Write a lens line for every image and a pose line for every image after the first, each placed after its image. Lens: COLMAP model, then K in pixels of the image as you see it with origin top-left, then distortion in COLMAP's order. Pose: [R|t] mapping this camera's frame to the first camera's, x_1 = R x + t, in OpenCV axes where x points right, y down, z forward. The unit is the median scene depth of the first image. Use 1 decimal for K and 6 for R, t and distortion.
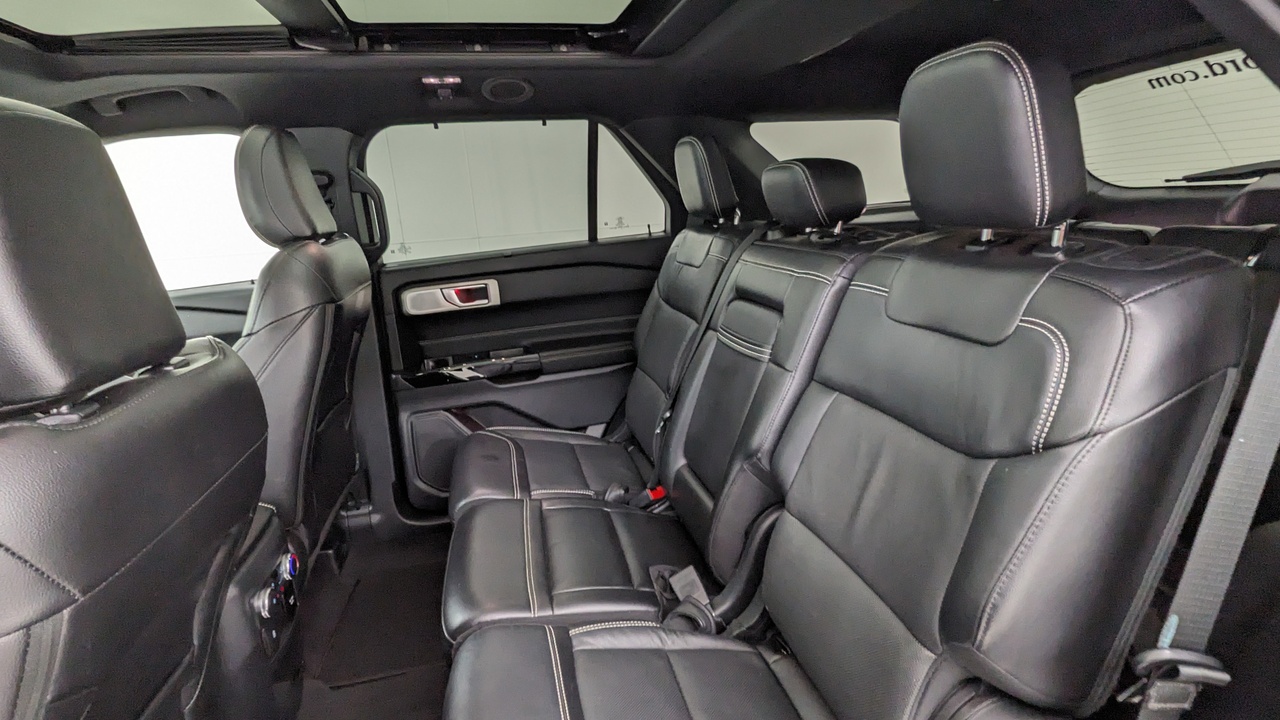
lens RADIAL K [[612.5, 0, 640.0], [0, 612.5, 360.0], [0, 0, 1]] dist [-0.000334, -0.000631]
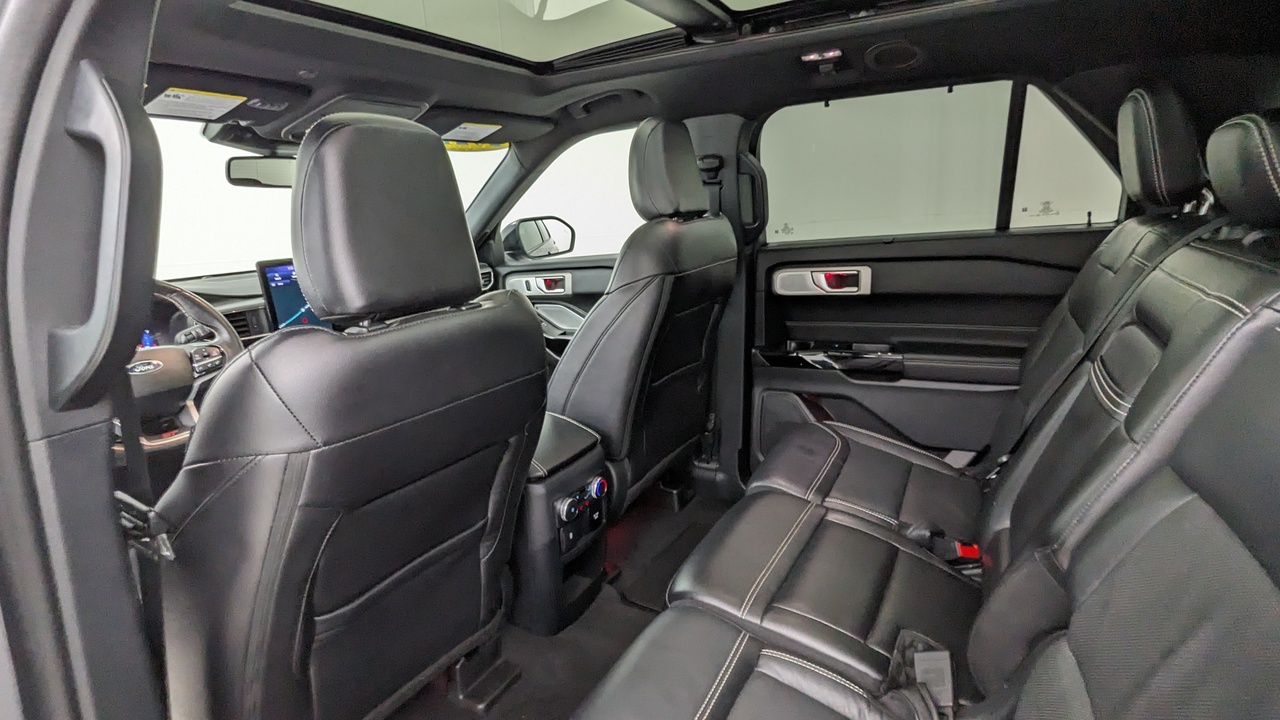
lens RADIAL K [[613.5, 0, 643.8], [0, 613.5, 359.1], [0, 0, 1]] dist [-0.003807, -0.001215]
pose [[0.734849, 0.182678, -0.653166, 0.168987], [-0.165119, 0.982254, 0.088949, -0.024672], [0.657824, 0.042486, 0.751972, 0.100484]]
